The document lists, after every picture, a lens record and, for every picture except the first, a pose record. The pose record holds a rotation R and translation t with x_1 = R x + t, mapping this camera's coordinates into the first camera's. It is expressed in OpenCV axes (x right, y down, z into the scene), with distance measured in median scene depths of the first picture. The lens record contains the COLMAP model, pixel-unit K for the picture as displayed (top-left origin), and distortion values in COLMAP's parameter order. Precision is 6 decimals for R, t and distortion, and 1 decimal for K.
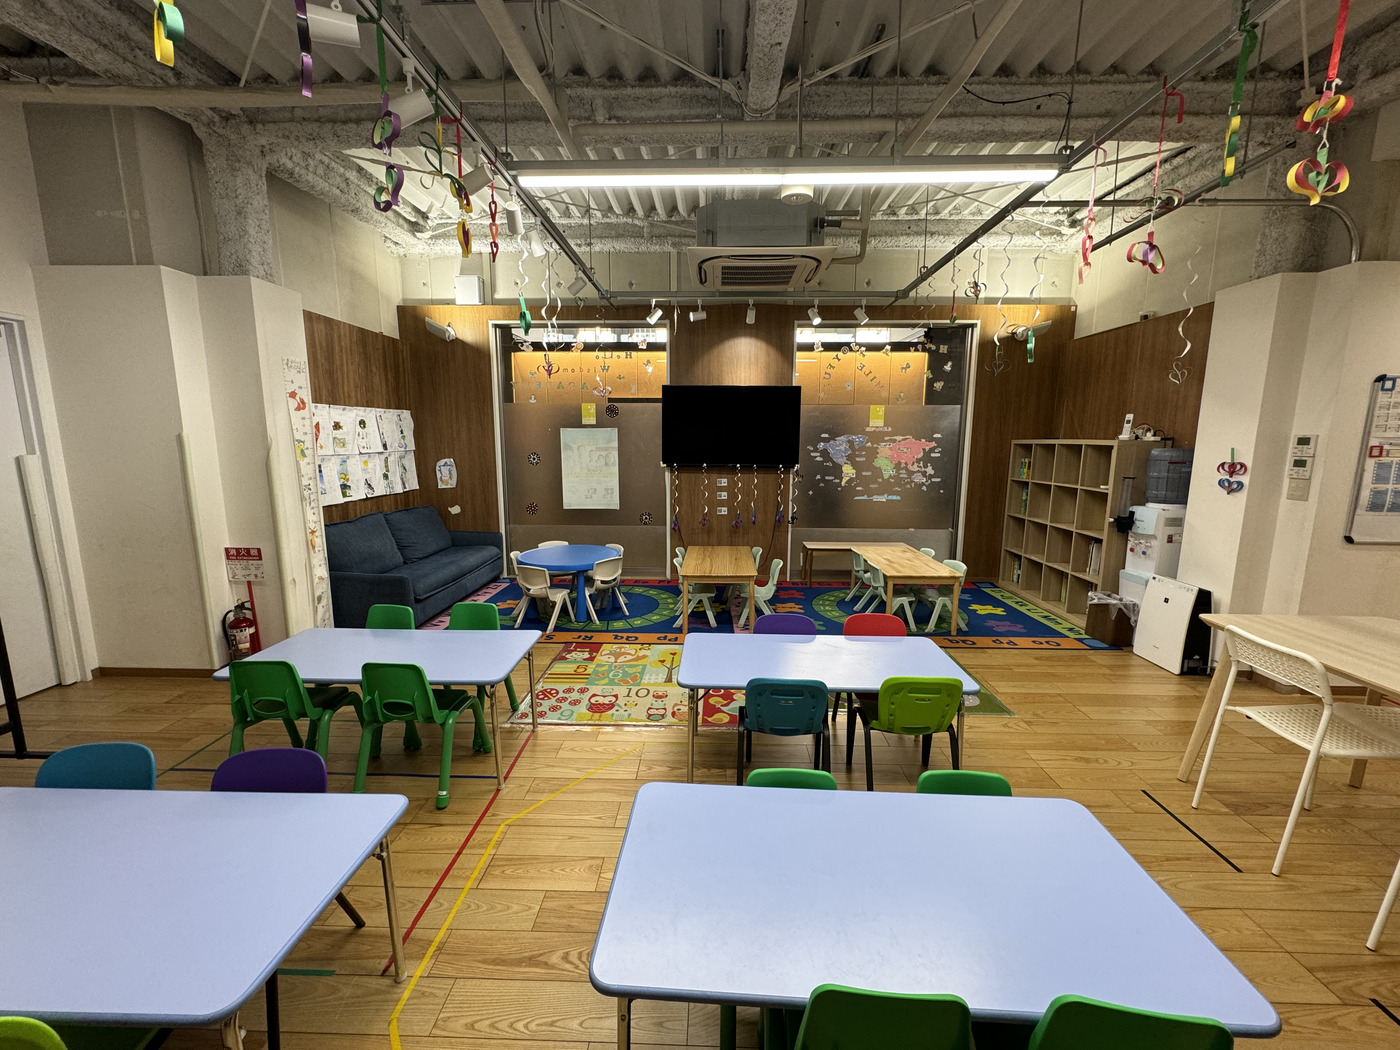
lens RADIAL K [[556.7, 0, 699.2], [0, 556.7, 523.7], [0, 0, 1]] dist [-0.001354, 0.000287]
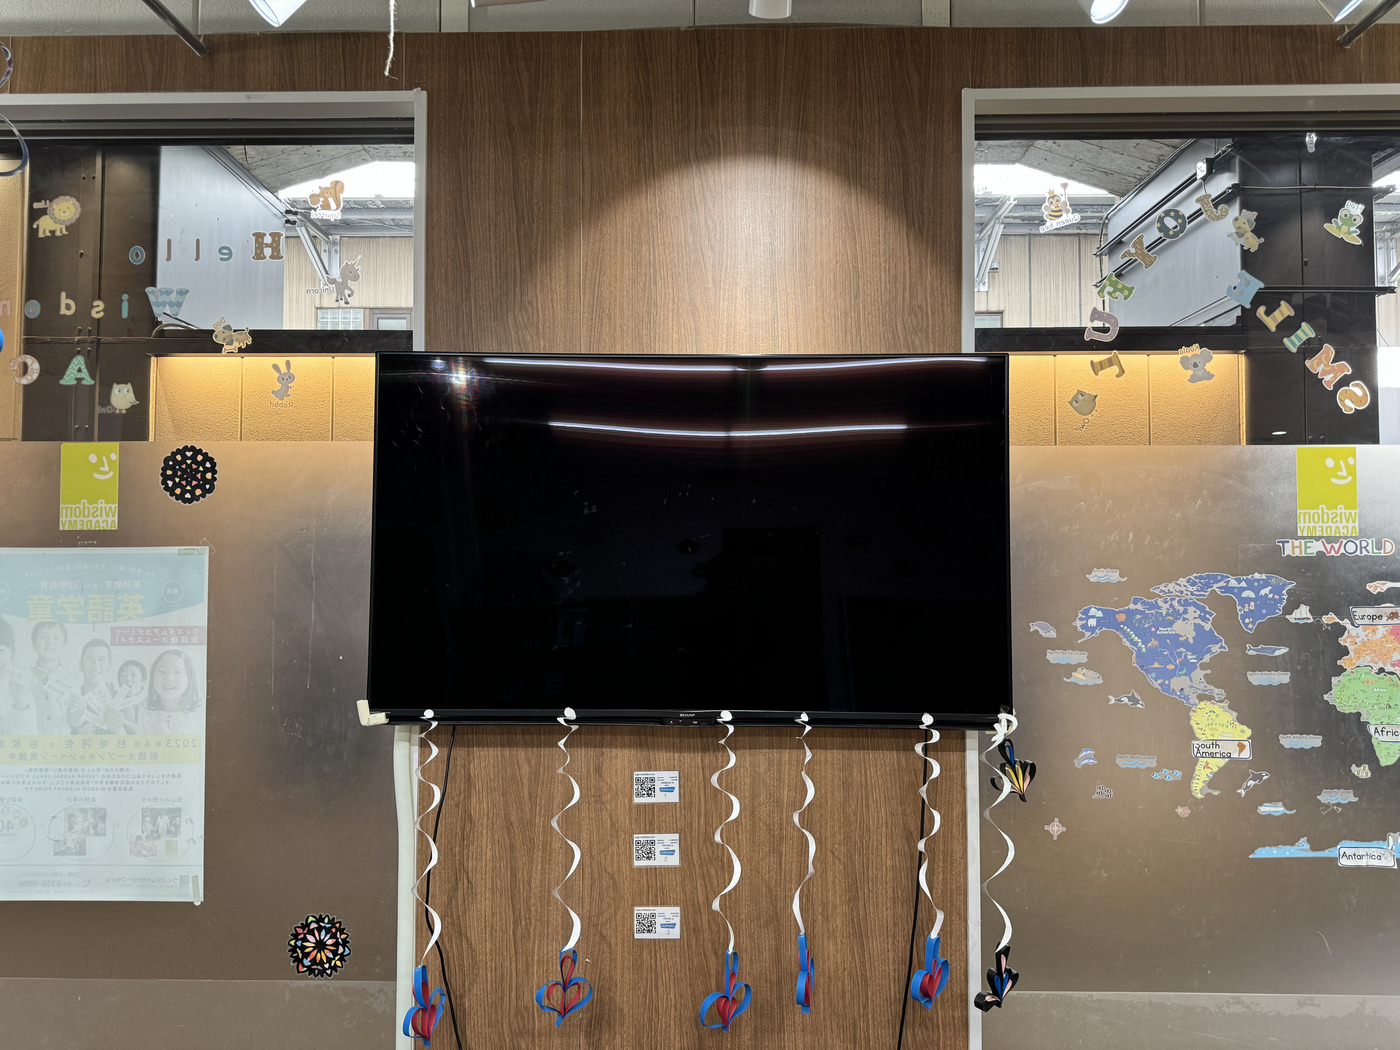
lens RADIAL K [[990.0, 0, 705.5], [0, 990.0, 536.2], [0, 0, 1]] dist [0.009032, -0.004751]
pose [[0.999977, -0.002323, 0.006429, 0.061764], [0.003543, 0.980448, -0.196748, -0.100242], [-0.005846, 0.196766, 0.980433, 0.632872]]
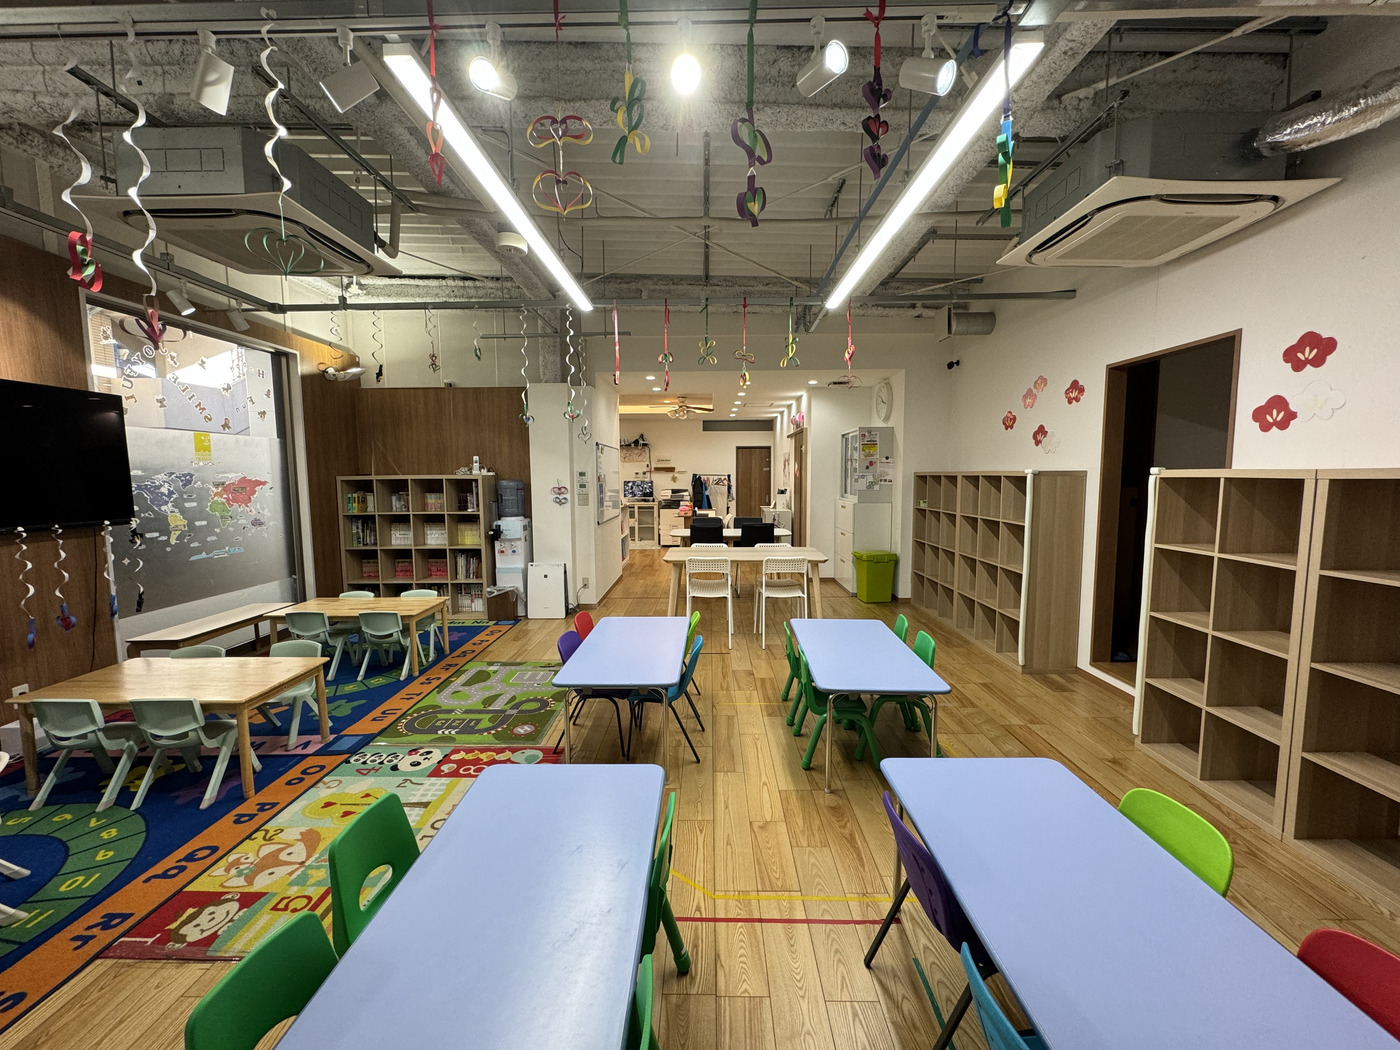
lens RADIAL K [[556.7, 0, 702.4], [0, 556.7, 523.9], [0, 0, 1]] dist [-0.001354, 0.000287]
pose [[-0.015320, -0.094624, 0.995395, -0.476559], [0.158637, 0.982673, 0.095856, -0.058432], [-0.987218, 0.159375, -0.000044, 0.366707]]
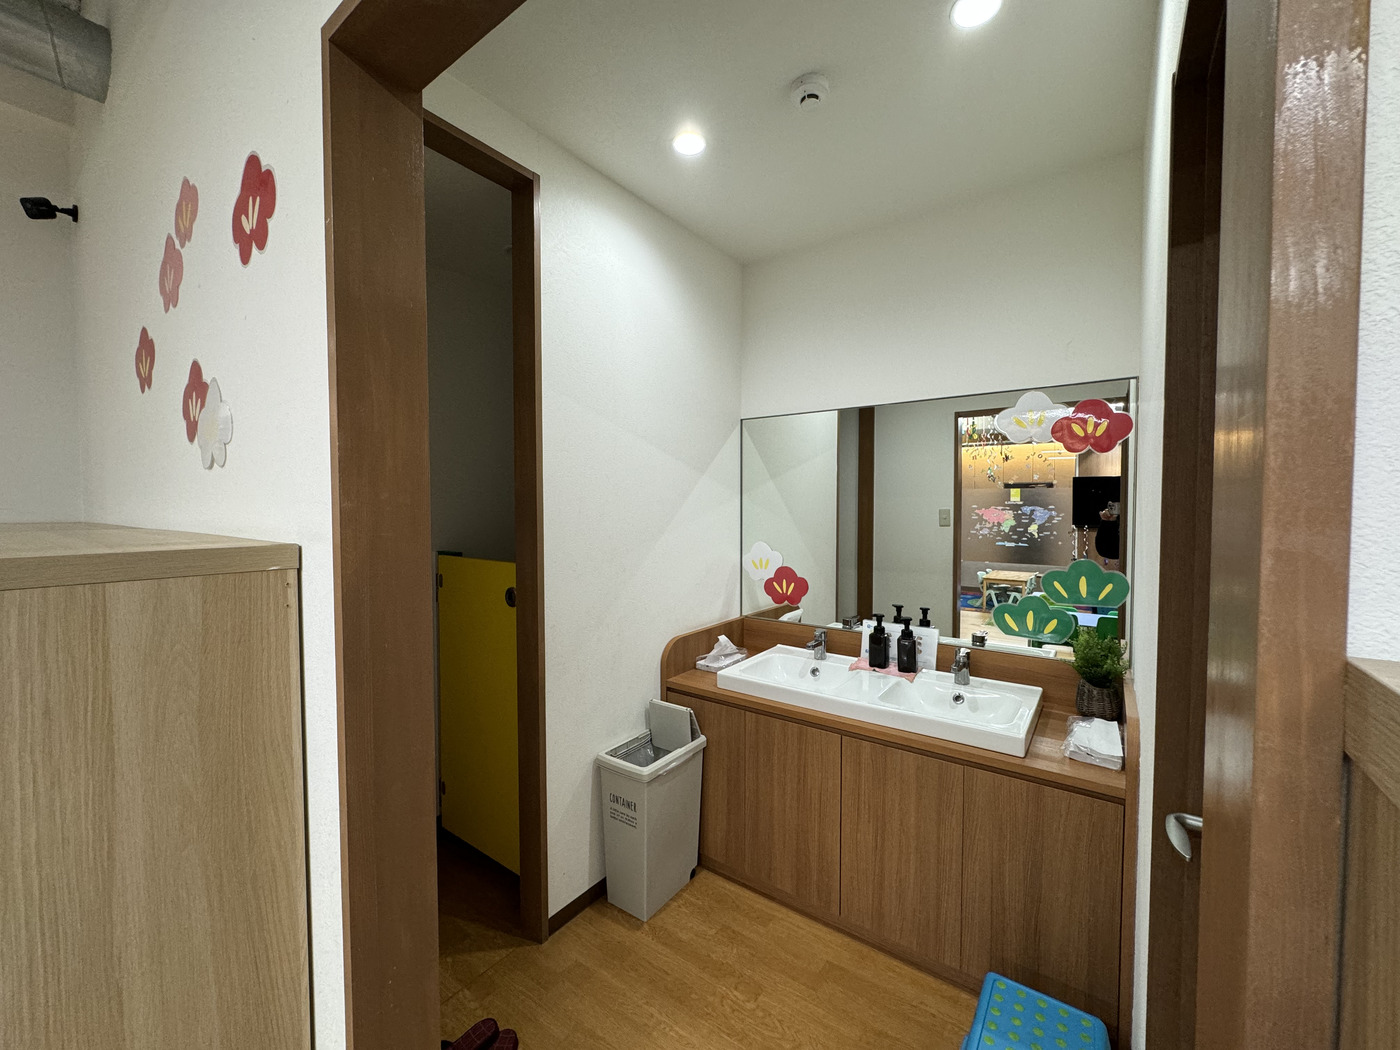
lens RADIAL K [[556.7, 0, 701.0], [0, 556.7, 524.1], [0, 0, 1]] dist [-0.001354, 0.000287]
pose [[-0.826807, -0.025582, 0.561904, 0.063729], [0.081057, 0.983120, 0.164029, -0.000367], [-0.556615, 0.181166, -0.810776, -0.077619]]
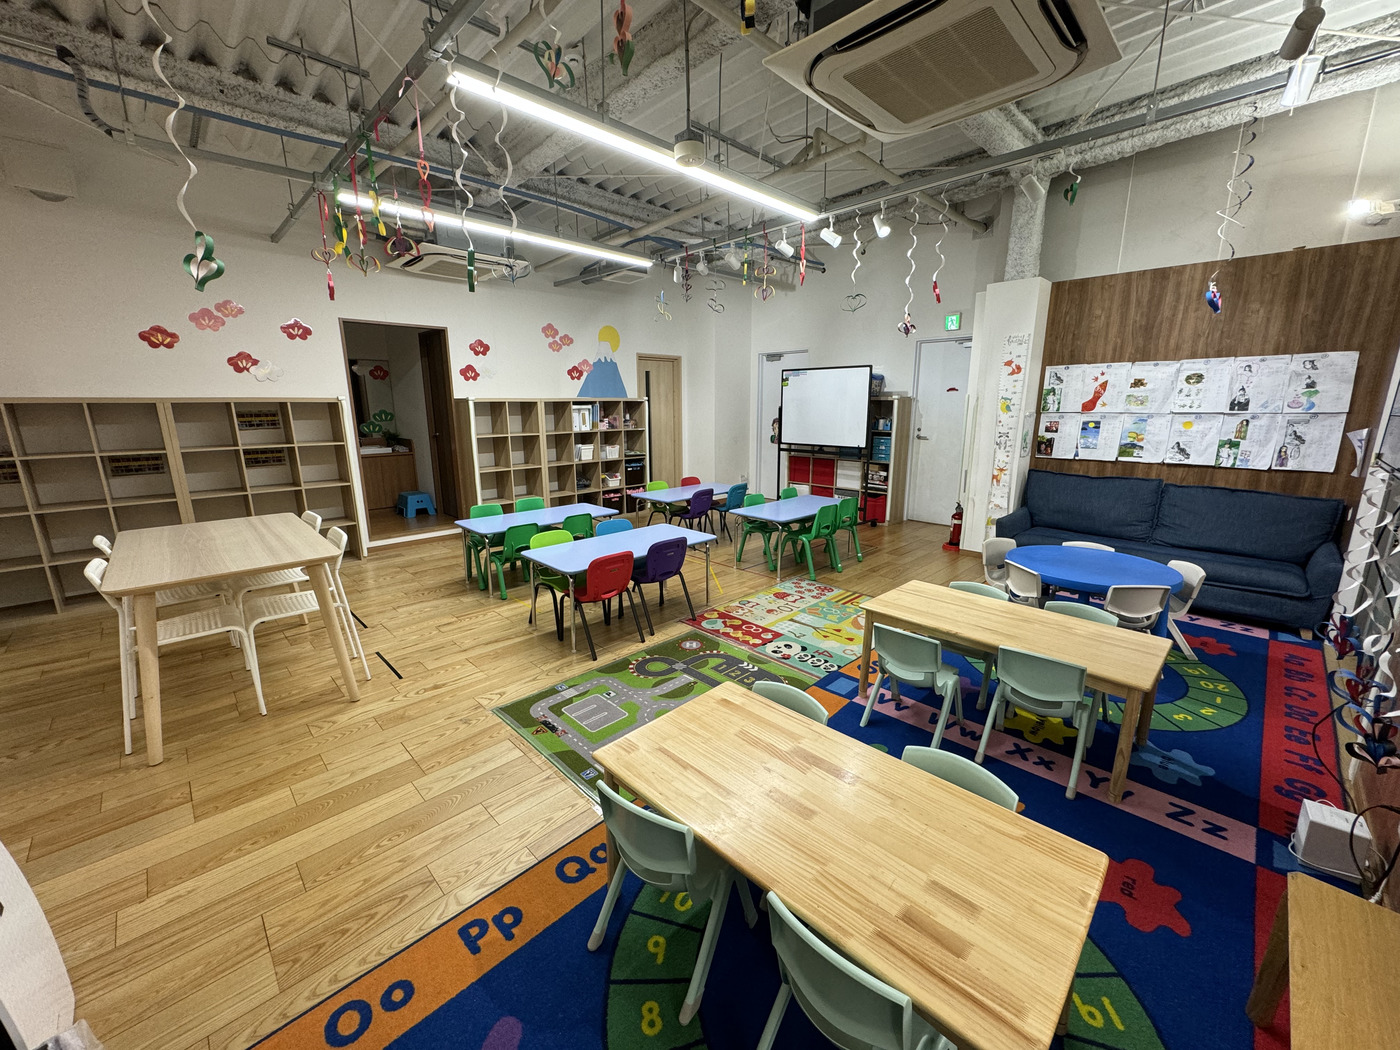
lens RADIAL K [[556.7, 0, 700.0], [0, 556.7, 519.3], [0, 0, 1]] dist [-0.001354, 0.000287]
pose [[-0.691731, 0.148699, -0.706680, 0.511764], [-0.108183, 0.946191, 0.304991, -0.137004], [0.714006, 0.287423, -0.638423, 0.954003]]
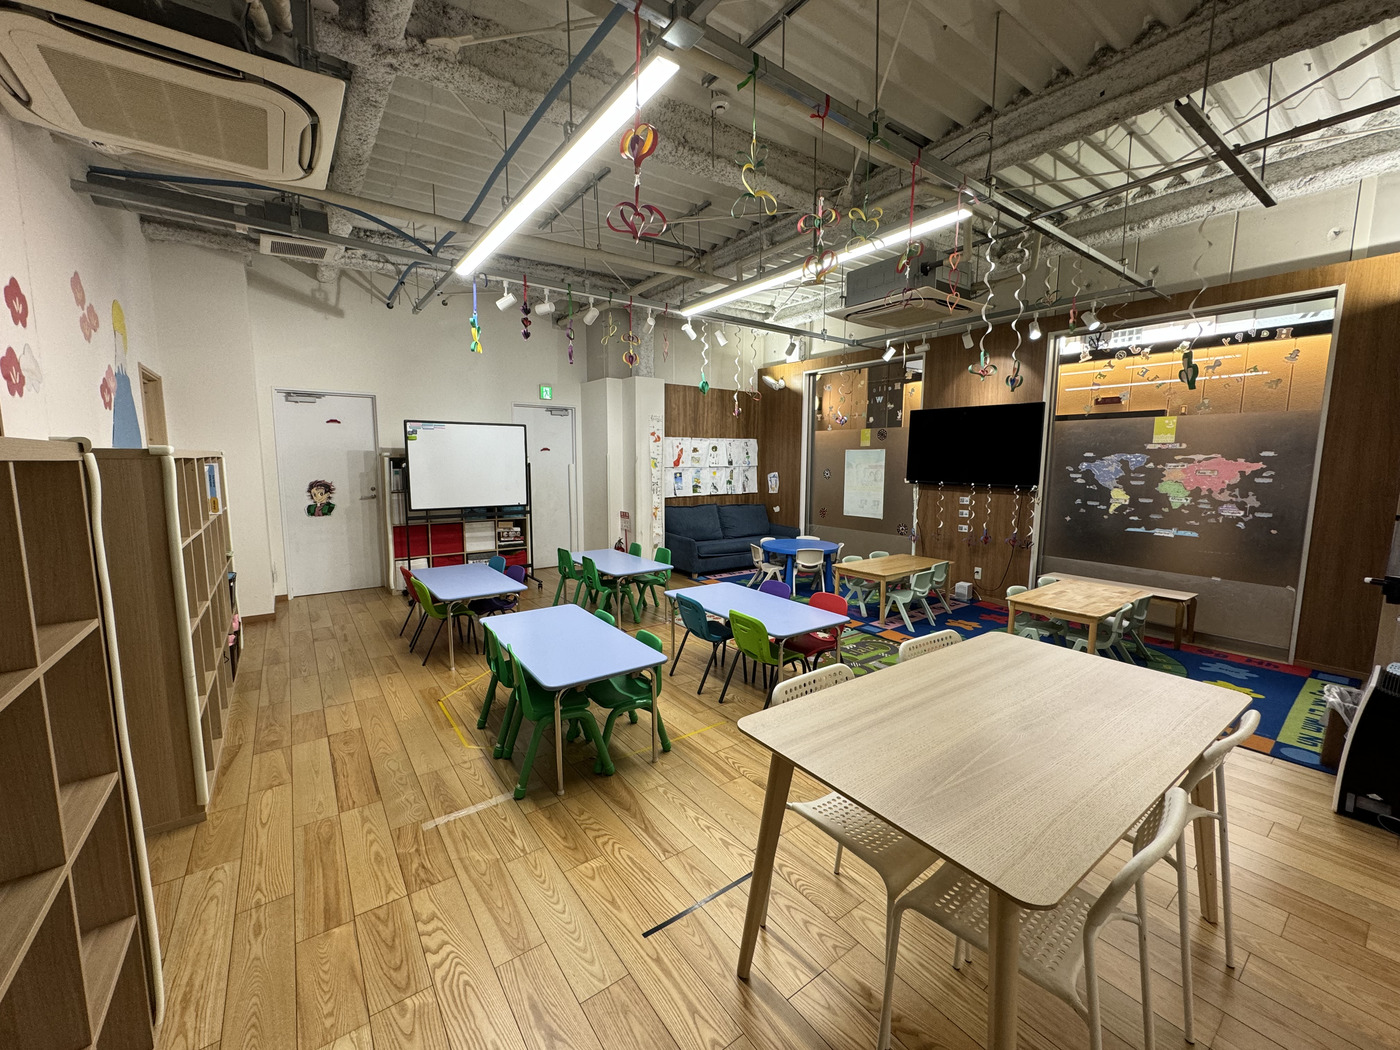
lens RADIAL K [[556.7, 0, 699.9], [0, 556.7, 522.8], [0, 0, 1]] dist [-0.001354, 0.000287]
pose [[0.617251, 0.090935, -0.781494, 0.575638], [-0.122864, 0.992253, 0.018416, 0.008009], [0.777114, 0.084650, 0.623641, -0.014690]]
